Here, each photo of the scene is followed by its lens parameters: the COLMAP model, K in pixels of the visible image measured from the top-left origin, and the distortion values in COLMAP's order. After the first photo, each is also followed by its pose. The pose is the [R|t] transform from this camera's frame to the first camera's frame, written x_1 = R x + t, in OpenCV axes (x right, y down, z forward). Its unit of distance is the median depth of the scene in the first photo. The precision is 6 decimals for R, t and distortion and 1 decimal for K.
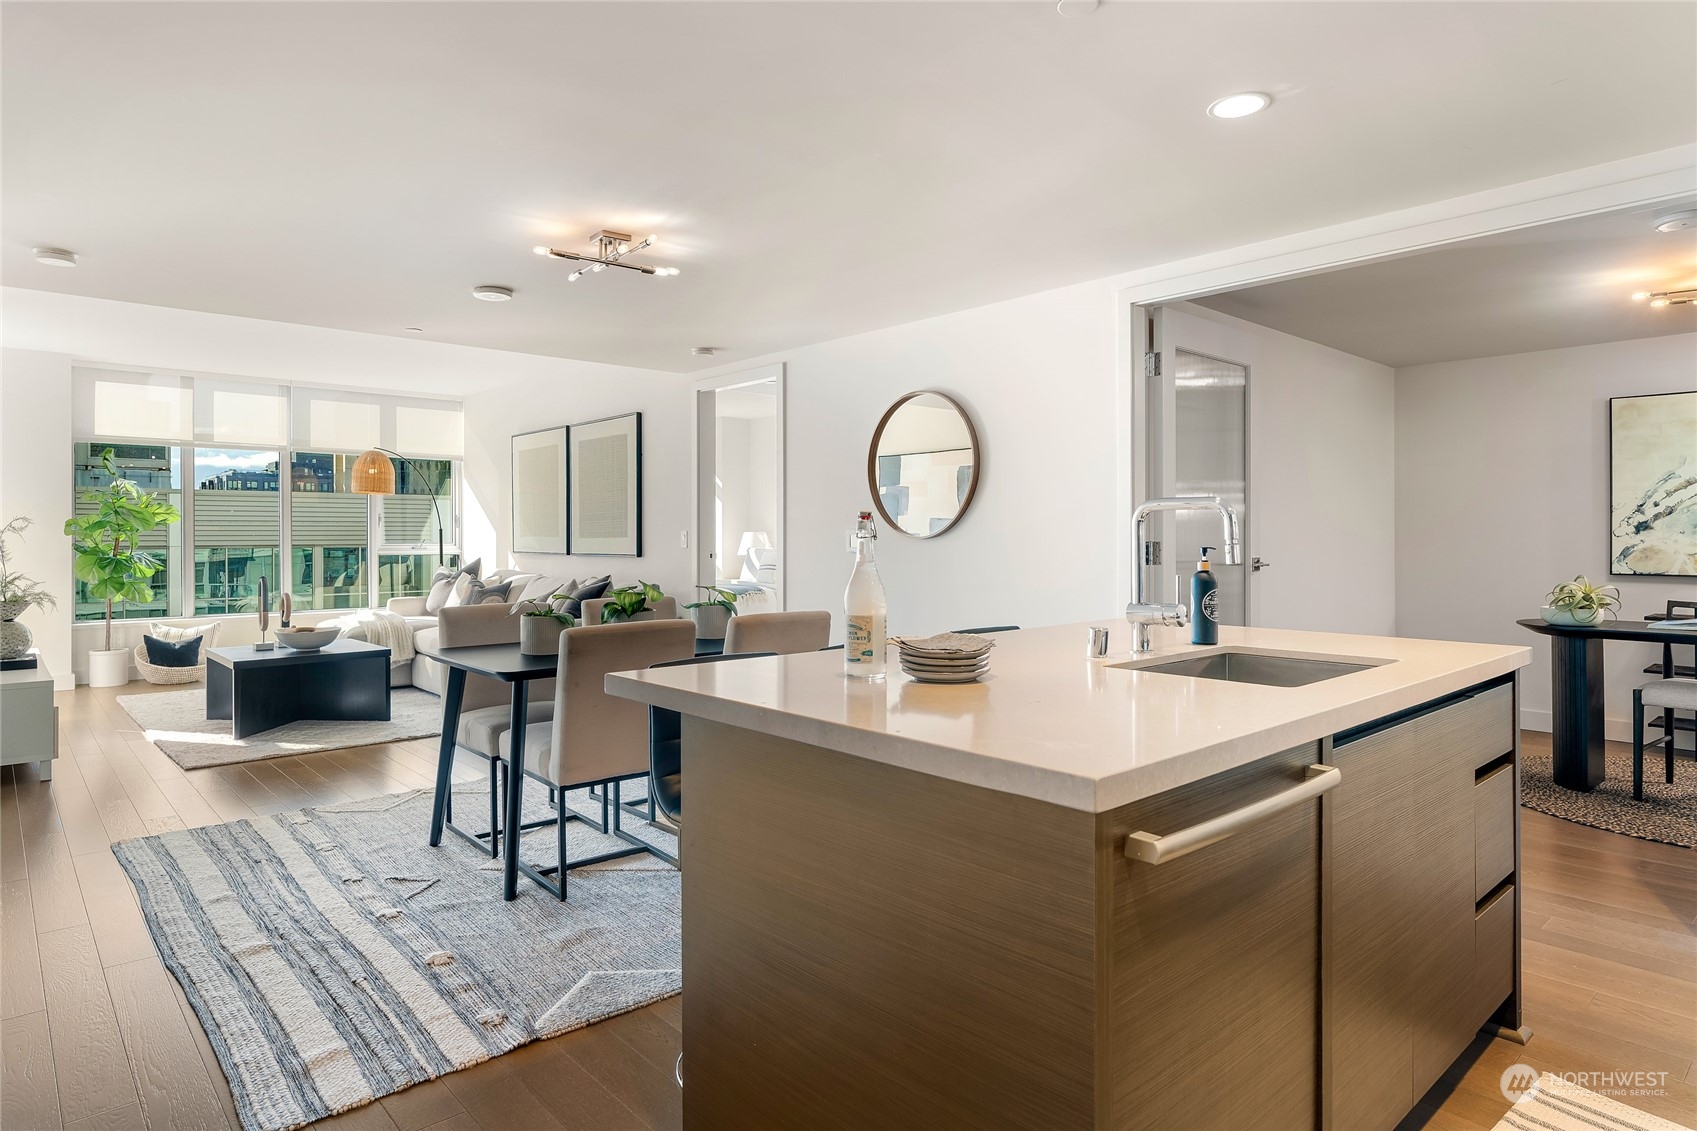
lens RADIAL K [[955.9, 0, 839.6], [0, 955.9, 562.1], [0, 0, 1]] dist [-0.004029, -0.001011]
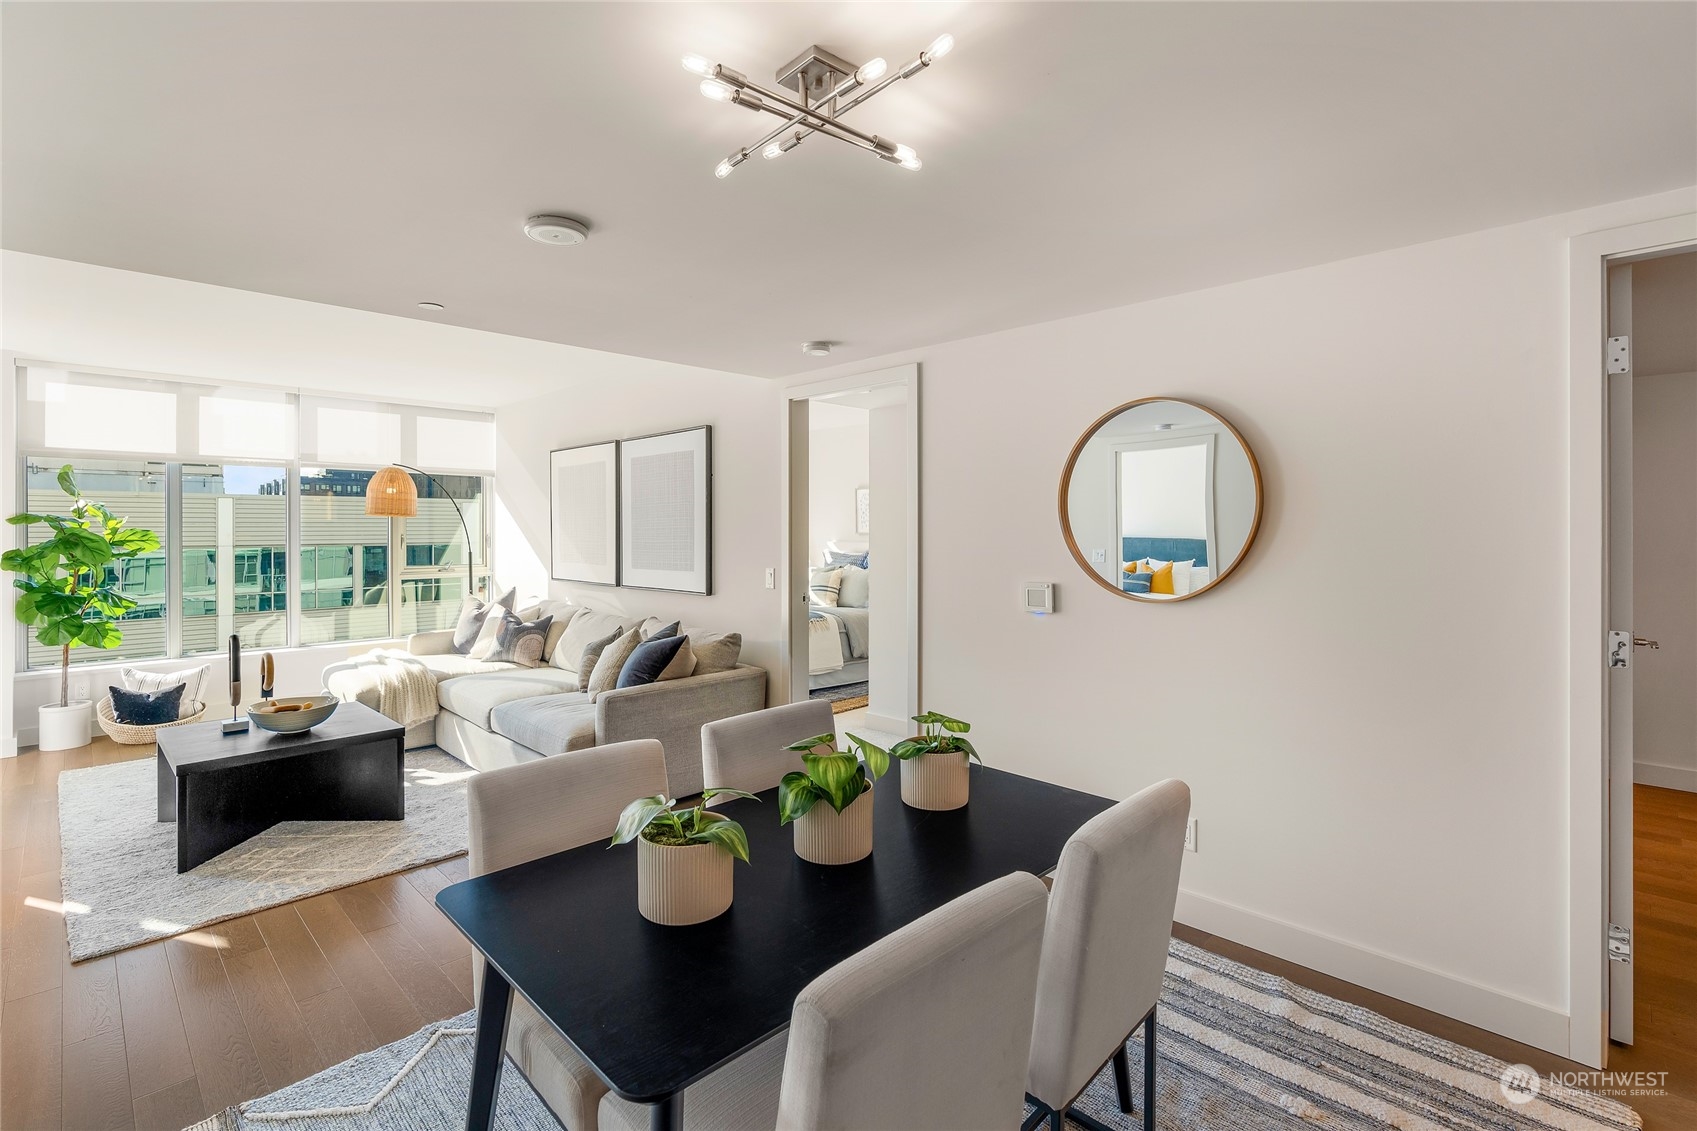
lens RADIAL K [[782.7, 0, 857.4], [0, 782.7, 549.7], [0, 0, 1]] dist [-0.012674, 0.002734]
pose [[0.997896, -0.002931, 0.064775, -0.115525], [0.003040, 0.999994, -0.001579, -0.041561], [-0.064770, 0.001773, 0.997899, 0.277567]]
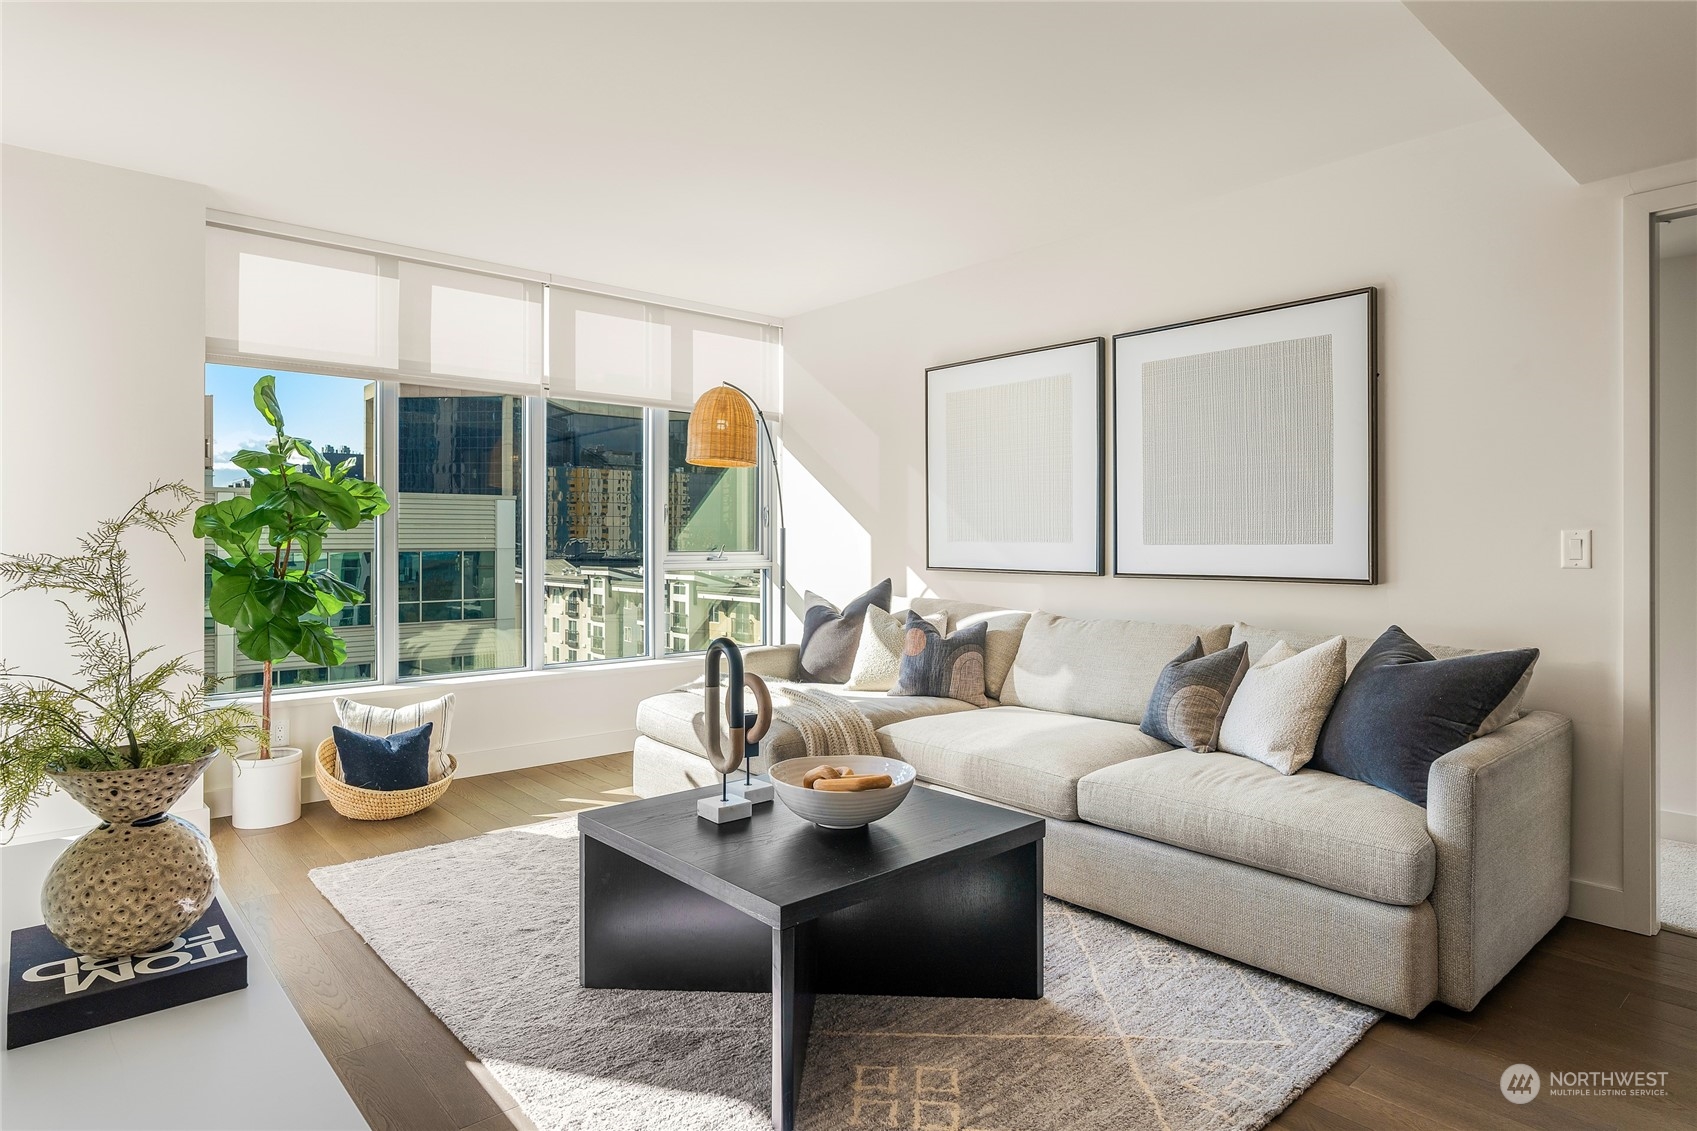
lens RADIAL K [[955.9, 0, 851.0], [0, 955.9, 554.3], [0, 0, 1]] dist [-0.004029, -0.001011]
pose [[0.999907, 0.001557, -0.013564, -0.441250], [-0.001738, 0.999909, -0.013342, -0.012765], [0.013542, 0.013365, 0.999819, 0.478510]]
